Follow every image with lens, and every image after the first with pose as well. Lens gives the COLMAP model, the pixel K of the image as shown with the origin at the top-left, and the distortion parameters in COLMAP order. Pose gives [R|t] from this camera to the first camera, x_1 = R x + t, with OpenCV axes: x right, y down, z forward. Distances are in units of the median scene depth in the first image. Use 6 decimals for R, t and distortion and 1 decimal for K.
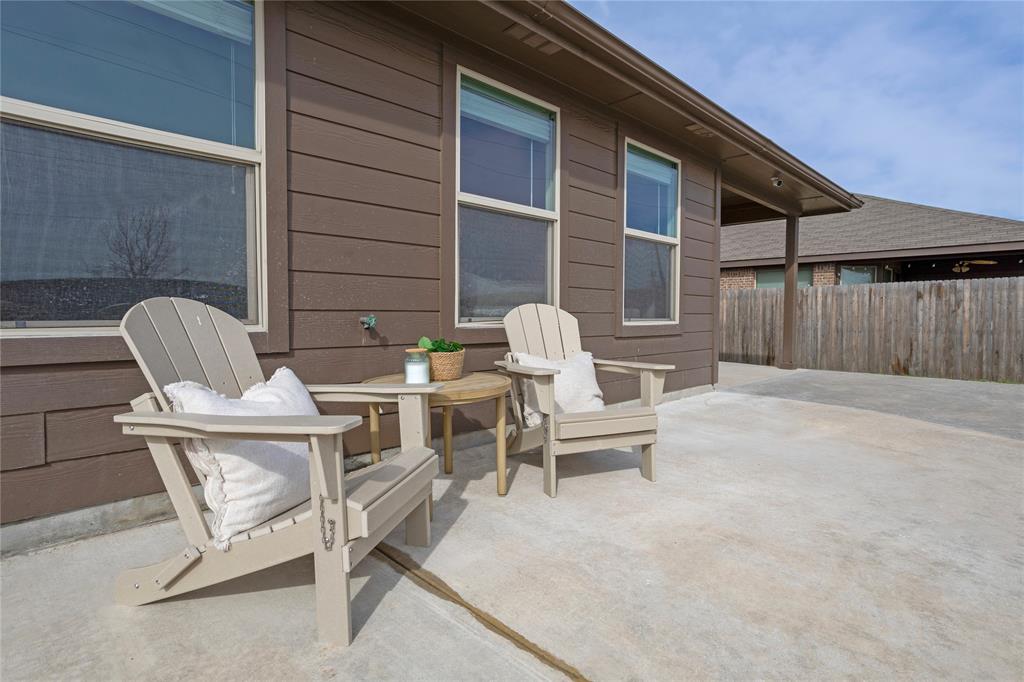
lens RADIAL K [[502.1, 0, 503.9], [0, 502.1, 331.8], [0, 0, 1]] dist [-0.051124, 0.034300]
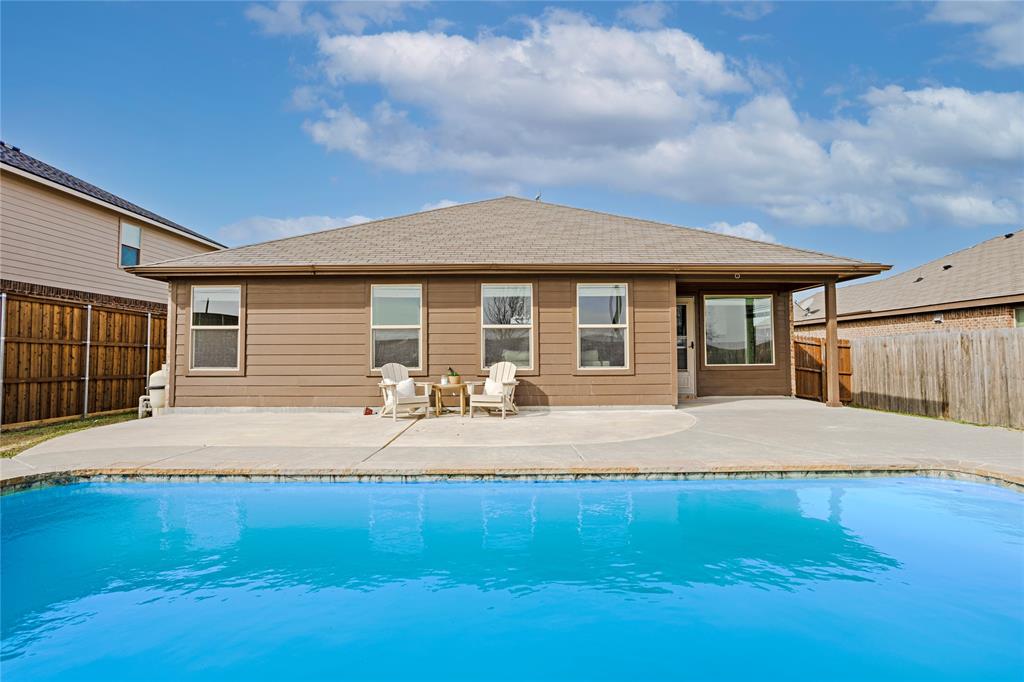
lens RADIAL K [[509.4, 0, 511.3], [0, 509.4, 337.0], [0, 0, 1]] dist [-0.029548, 0.001564]
pose [[0.735206, -0.031664, -0.677104, 0.638881], [-0.015964, 0.997822, -0.063996, -0.003371], [0.677656, 0.057859, 0.733100, -0.344153]]
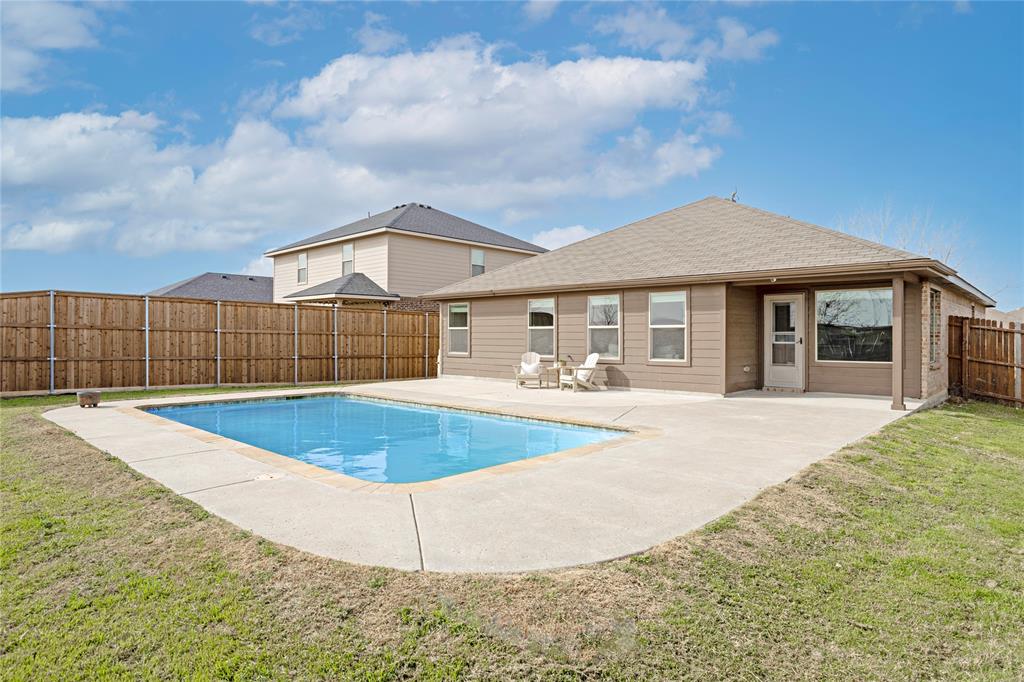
lens RADIAL K [[579.9, 0, 512.0], [0, 579.9, 341.0], [0, 0, 1]] dist [0.000305, 0.000196]
pose [[0.066993, 0.006978, -0.997729, 1.431374], [-0.034853, 0.999382, 0.004649, -0.046753], [0.997145, 0.034462, 0.067194, 0.012681]]
